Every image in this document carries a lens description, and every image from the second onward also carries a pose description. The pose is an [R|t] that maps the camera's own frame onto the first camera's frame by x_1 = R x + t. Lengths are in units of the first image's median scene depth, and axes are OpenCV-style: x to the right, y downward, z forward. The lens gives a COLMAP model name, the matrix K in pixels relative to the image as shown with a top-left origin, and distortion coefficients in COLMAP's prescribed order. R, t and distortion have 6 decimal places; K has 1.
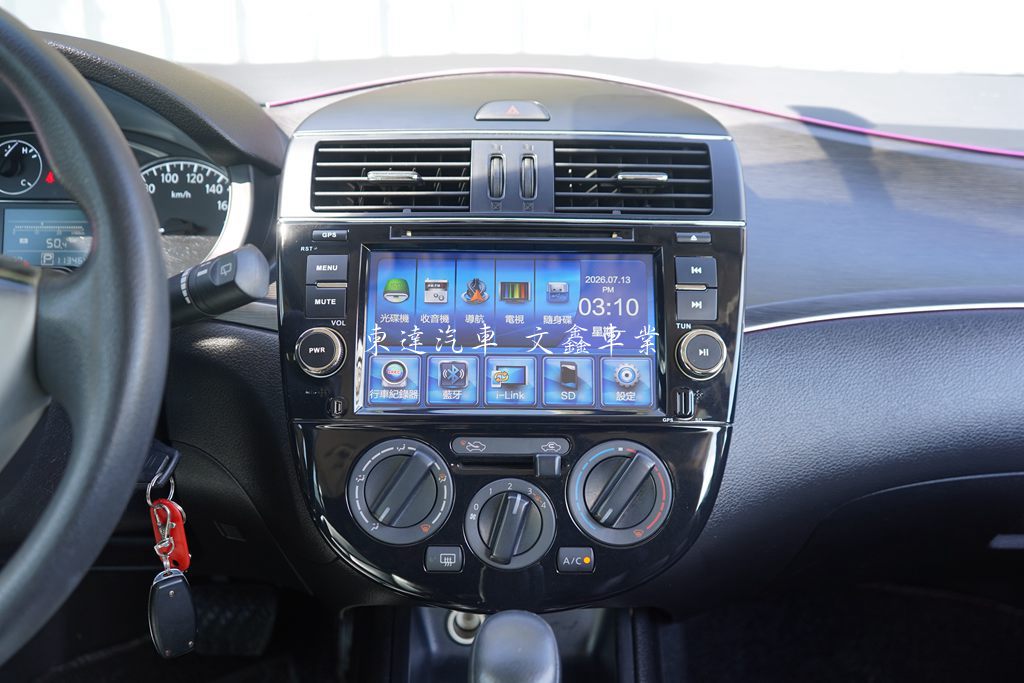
lens RADIAL K [[938.1, 0, 514.5], [0, 938.1, 338.2], [0, 0, 1]] dist [-0.009617, 0.000000]
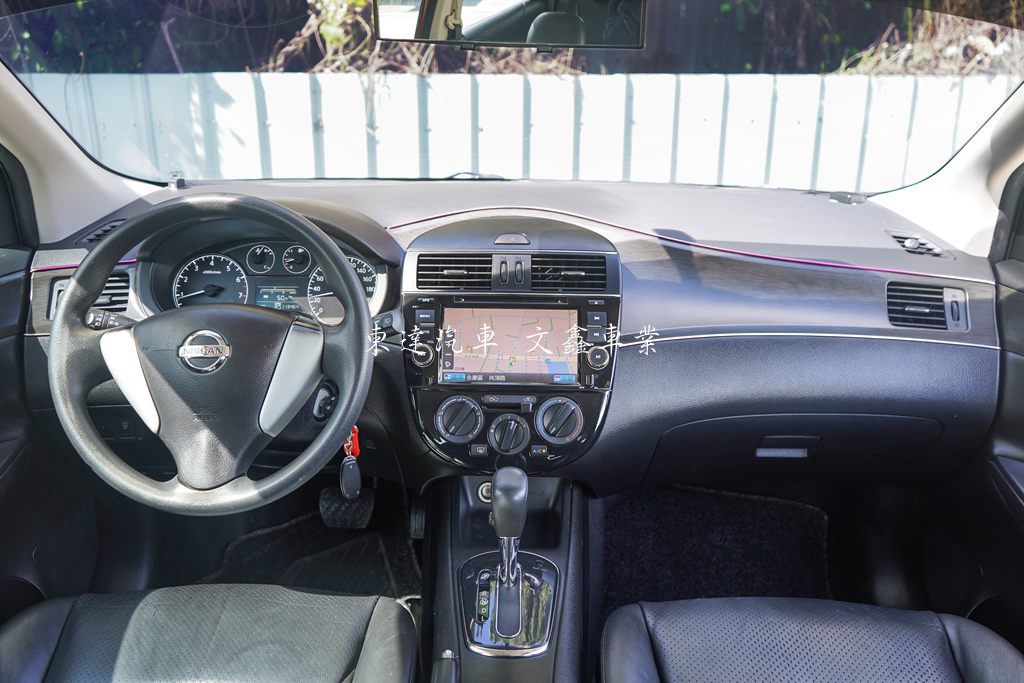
lens RADIAL K [[910.0, 0, 508.6], [0, 910.0, 343.6], [0, 0, 1]] dist [-0.000176, -0.001805]
pose [[0.999793, 0.006726, -0.019182, 0.031421], [-0.006335, 0.999772, 0.020409, -0.053596], [0.019314, -0.020283, 0.999608, -1.050293]]
